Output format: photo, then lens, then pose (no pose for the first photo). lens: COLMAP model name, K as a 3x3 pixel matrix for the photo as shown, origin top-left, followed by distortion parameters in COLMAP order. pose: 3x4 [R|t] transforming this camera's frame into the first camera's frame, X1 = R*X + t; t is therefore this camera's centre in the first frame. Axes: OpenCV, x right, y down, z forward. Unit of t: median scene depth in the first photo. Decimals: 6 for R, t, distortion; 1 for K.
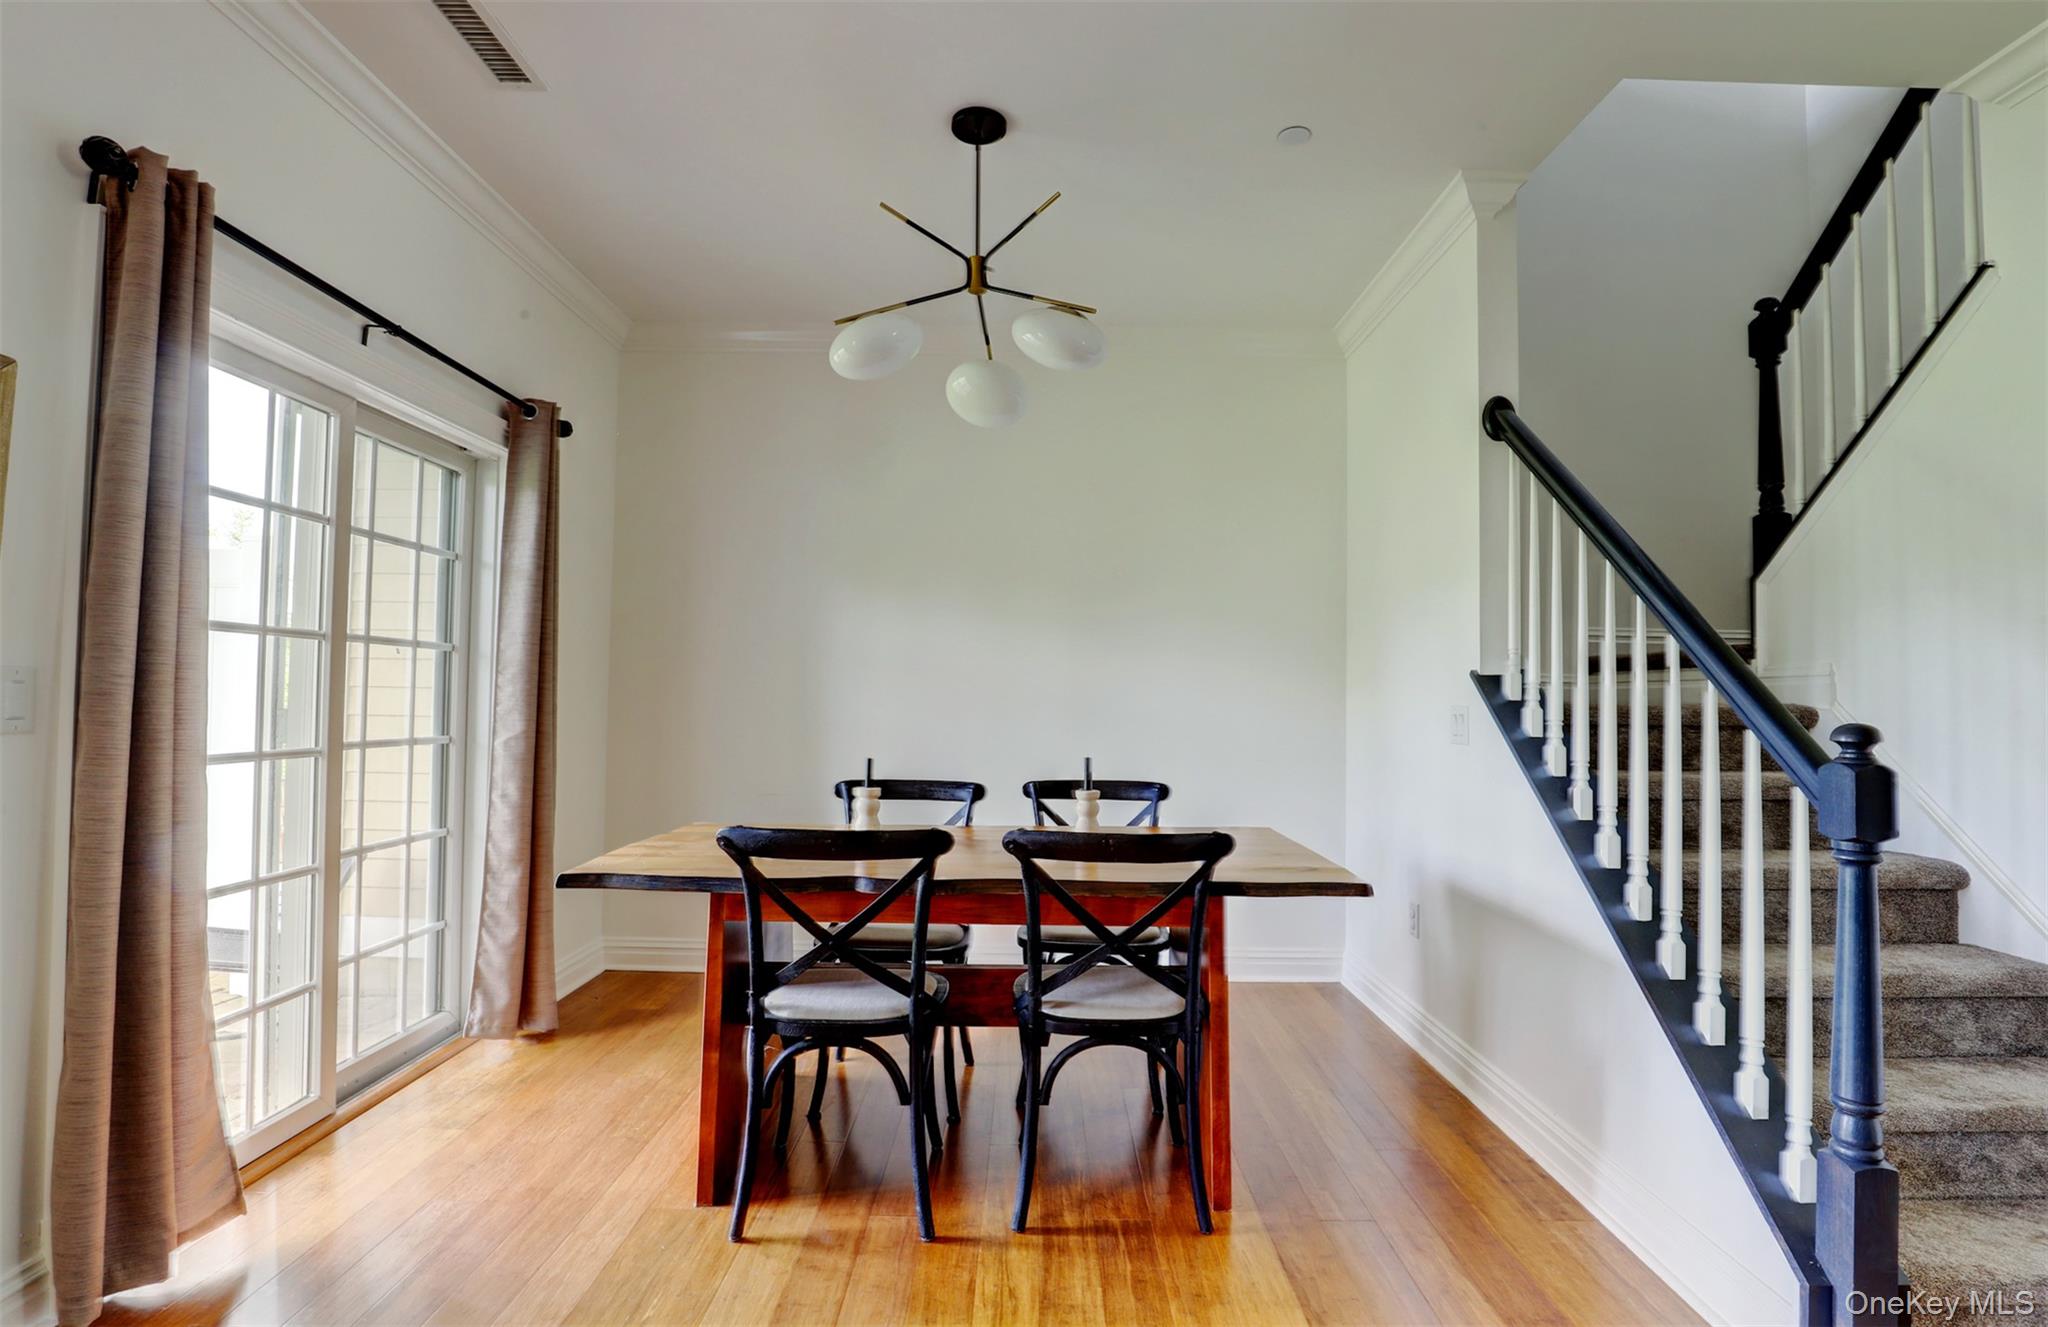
lens RADIAL K [[955.9, 0, 1029.6], [0, 955.9, 665.3], [0, 0, 1]] dist [-0.039194, 0.008030]
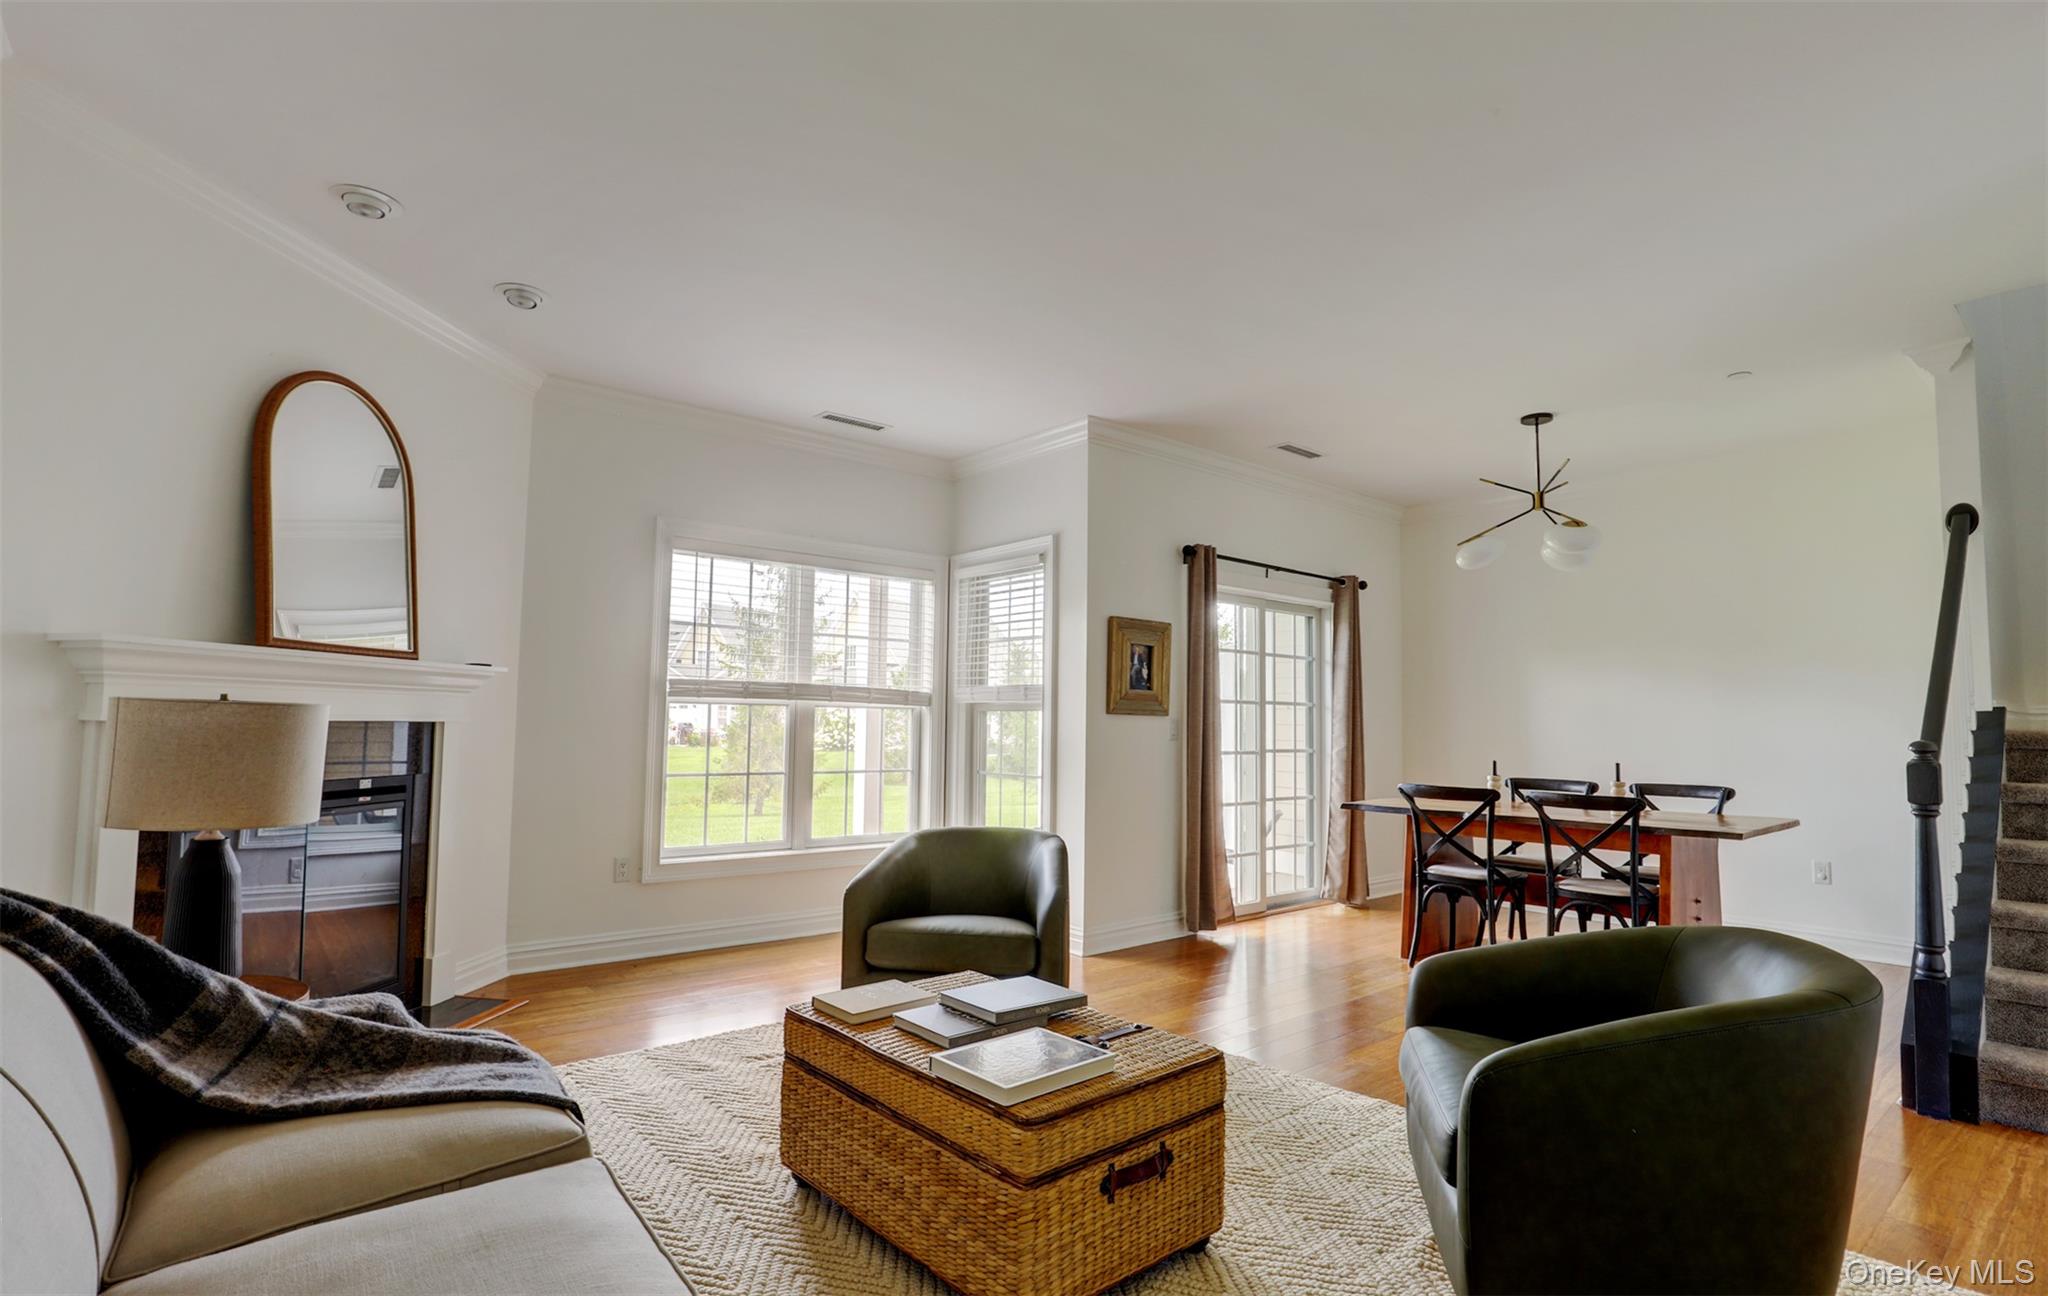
lens RADIAL K [[988.5, 0, 1037.4], [0, 988.5, 658.1], [0, 0, 1]] dist [-0.026812, -0.000319]
pose [[0.639699, -0.052957, -0.766799, 0.772765], [0.020597, 0.998446, -0.051773, -0.026452], [0.768349, 0.017325, 0.639796, -0.977782]]
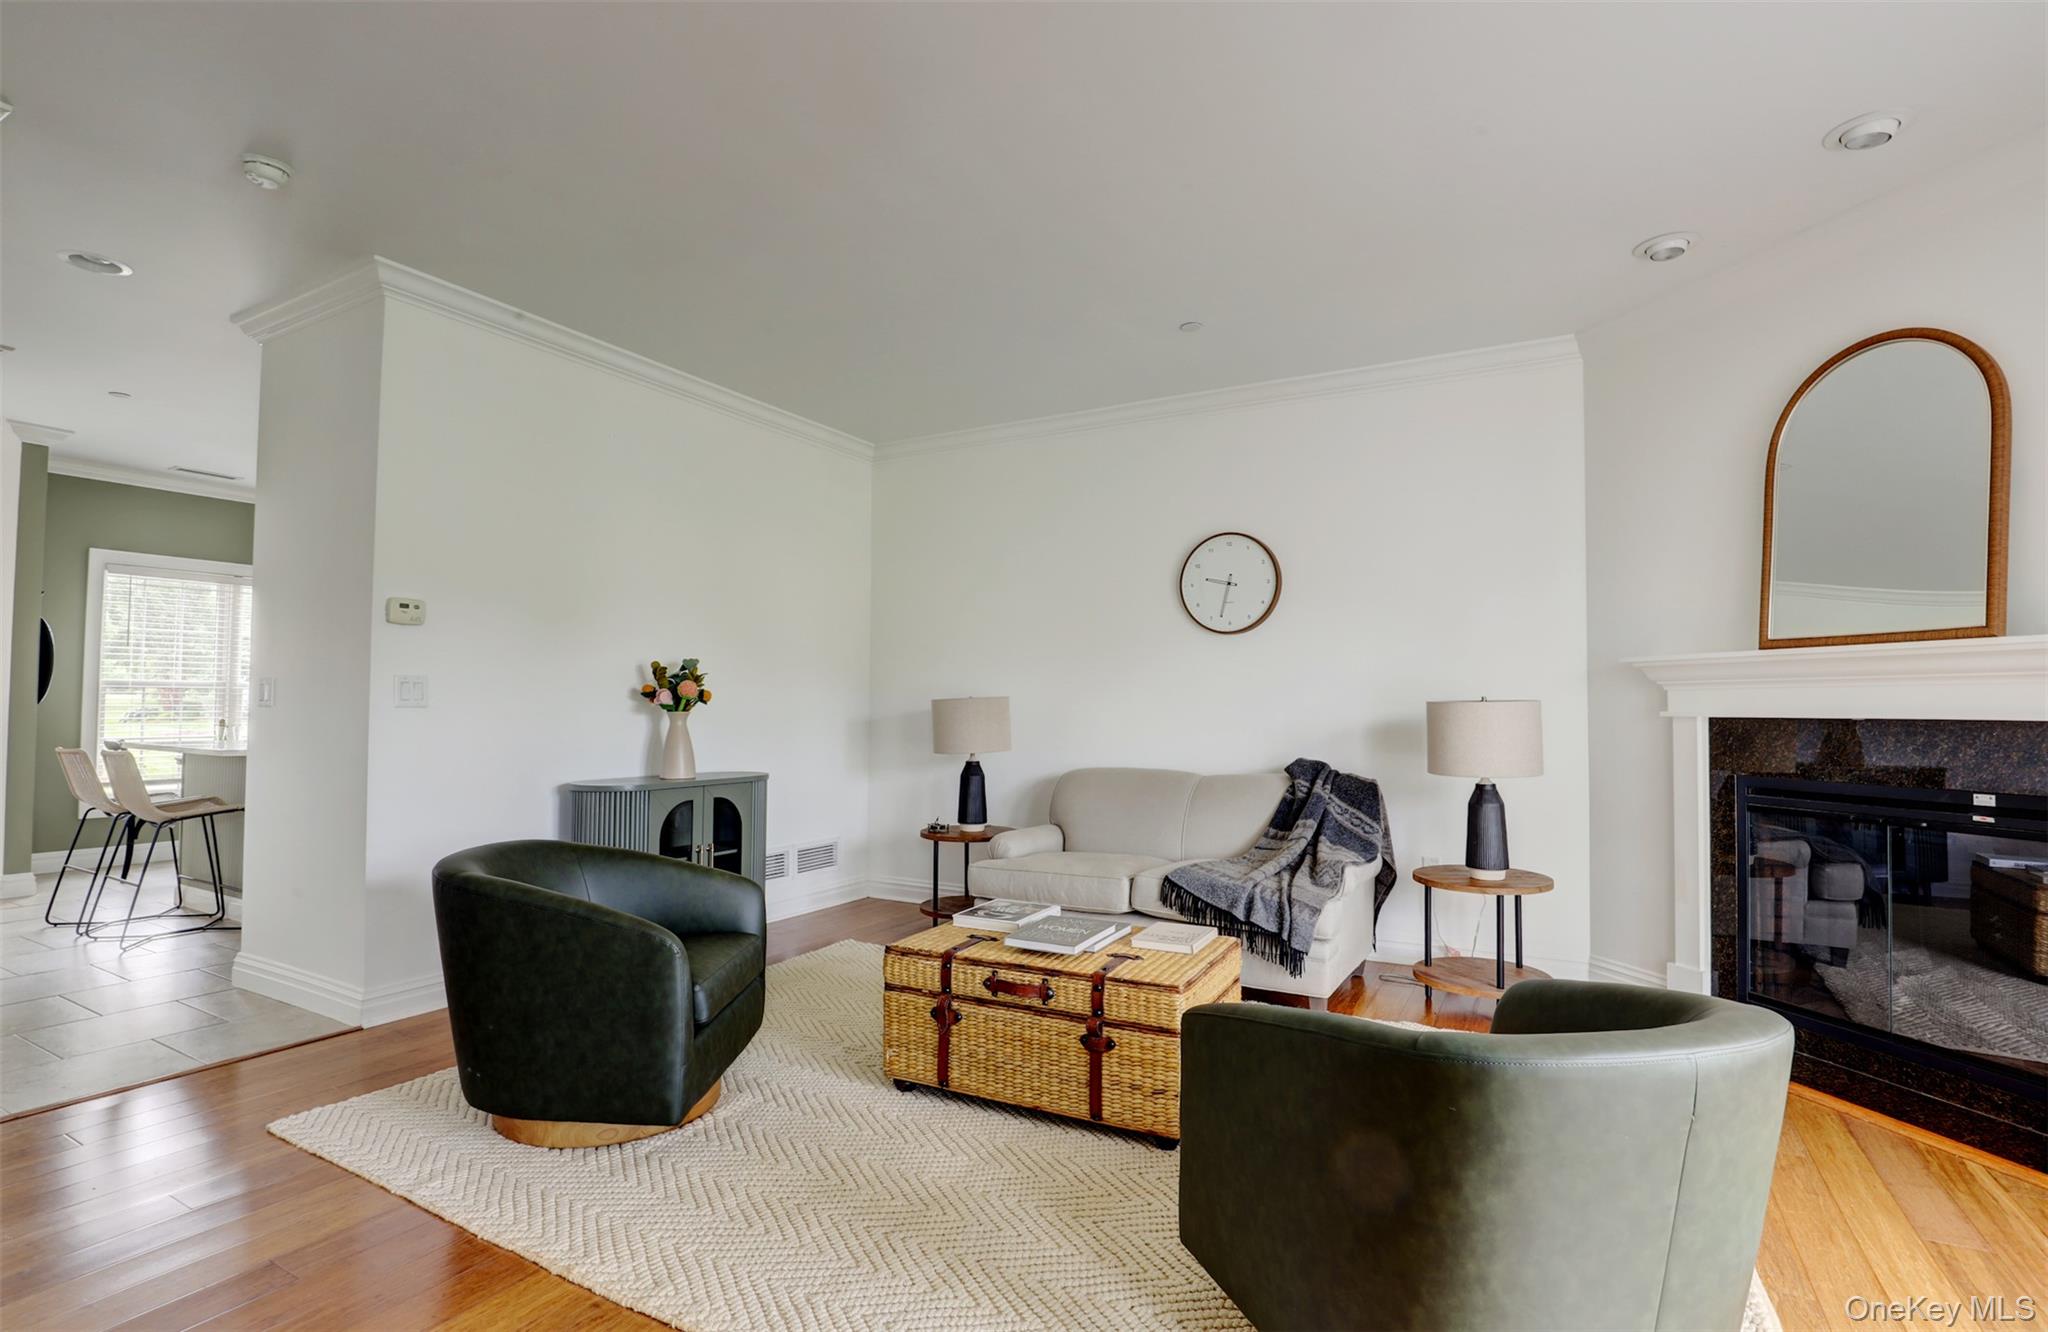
lens RADIAL K [[968.5, 0, 1033.8], [0, 968.5, 672.8], [0, 0, 1]] dist [-0.036883, 0.007754]
pose [[-0.873293, -0.003335, 0.487184, -0.514682], [-0.036611, 0.997598, -0.058796, 0.020743], [-0.485818, -0.069182, -0.871318, 0.635961]]
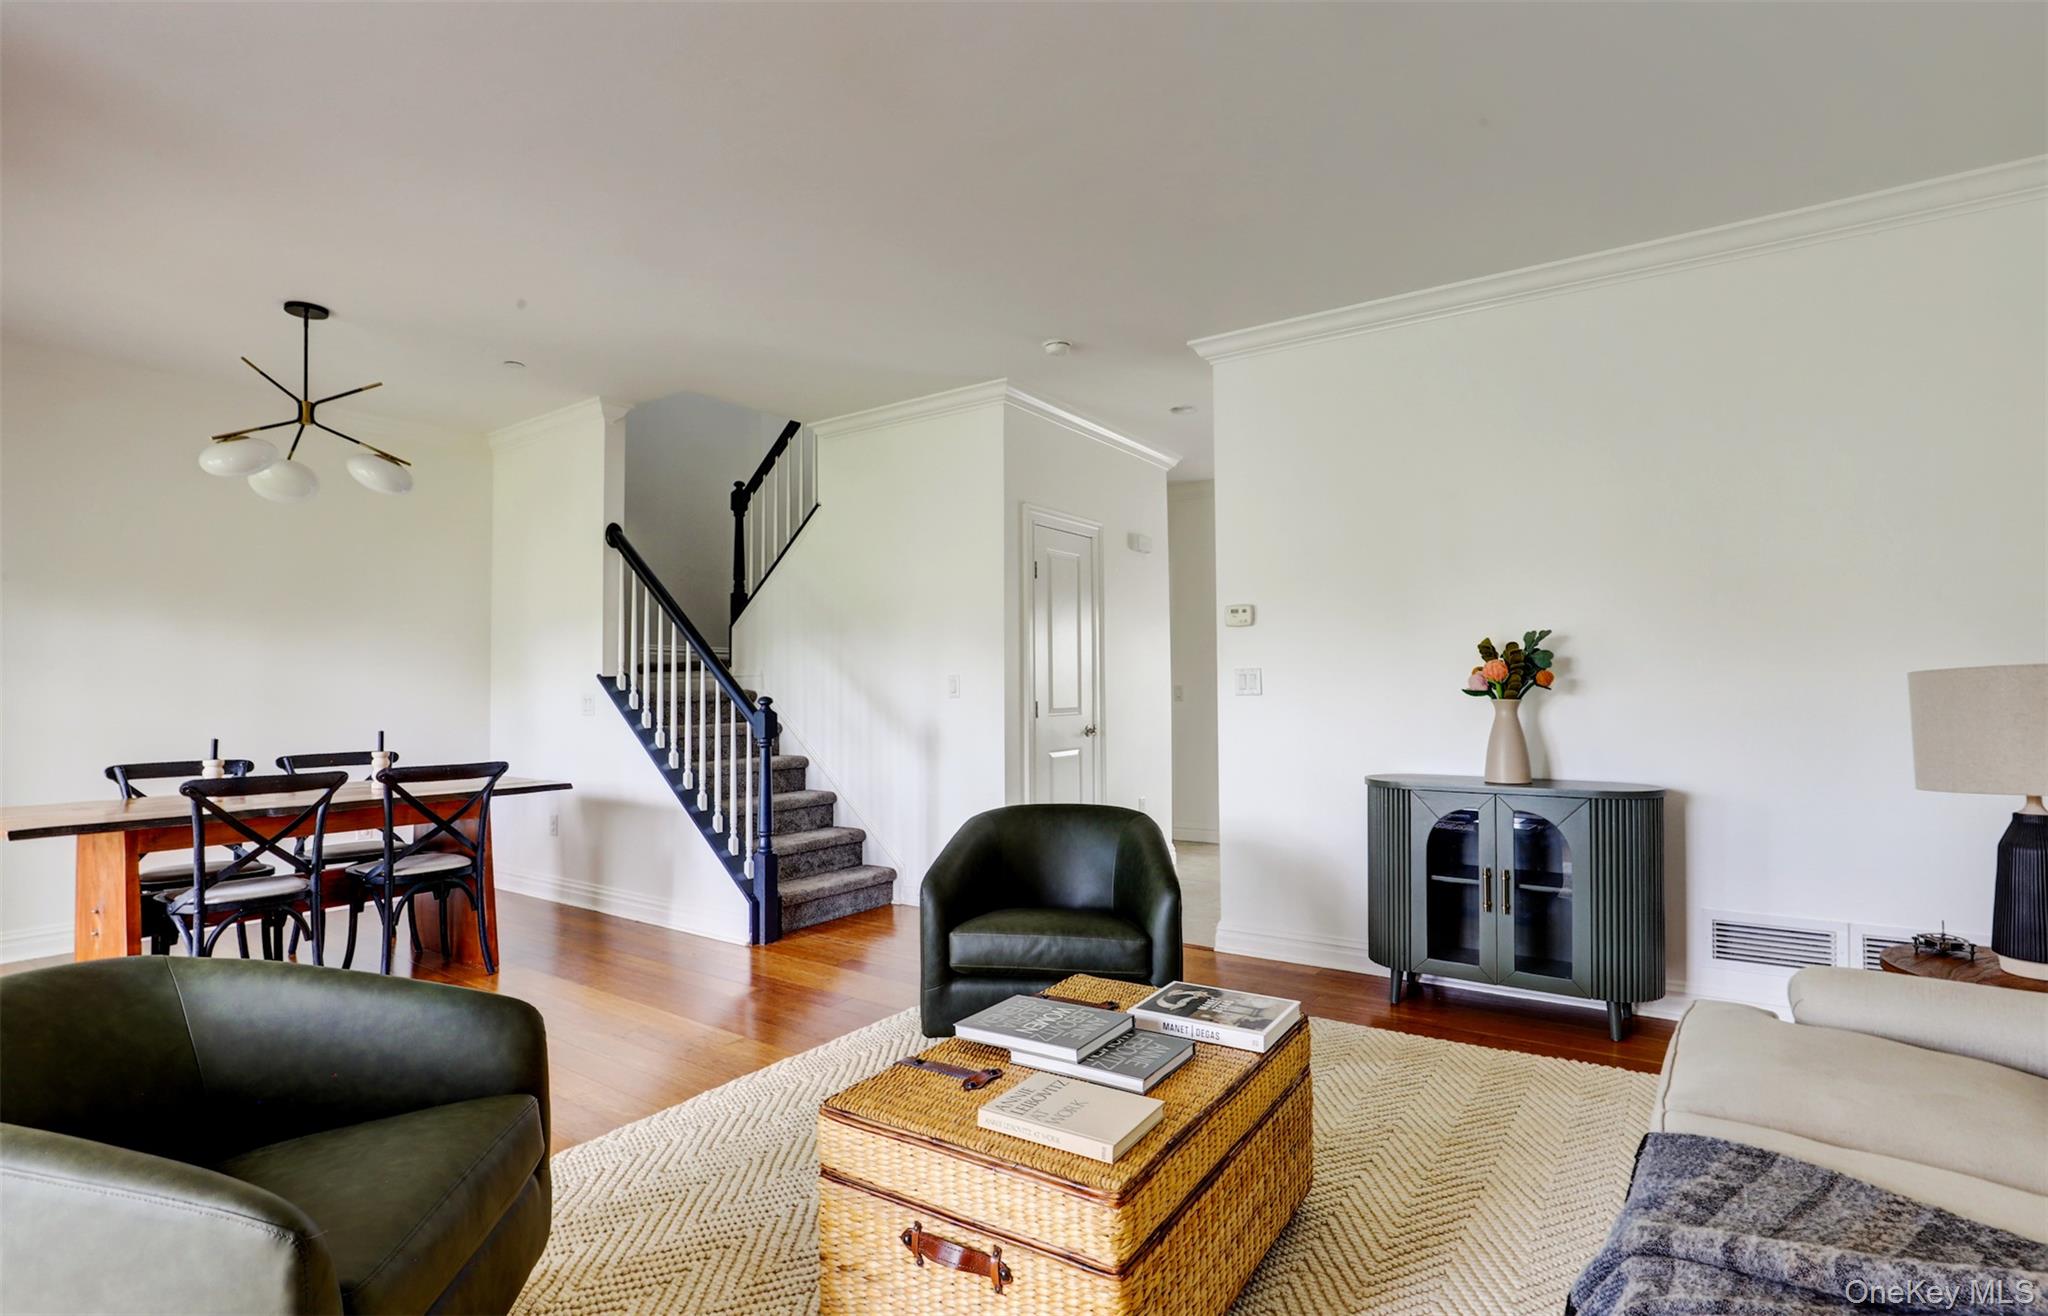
lens RADIAL K [[976.1, 0, 1024.0], [0, 976.1, 658.0], [0, 0, 1]] dist [-0.000354, -0.000296]
pose [[0.573732, 0.006002, 0.819021, -0.655425], [-0.011406, 0.999935, 0.000662, -0.039420], [-0.818963, -0.009722, 0.573763, -0.806893]]
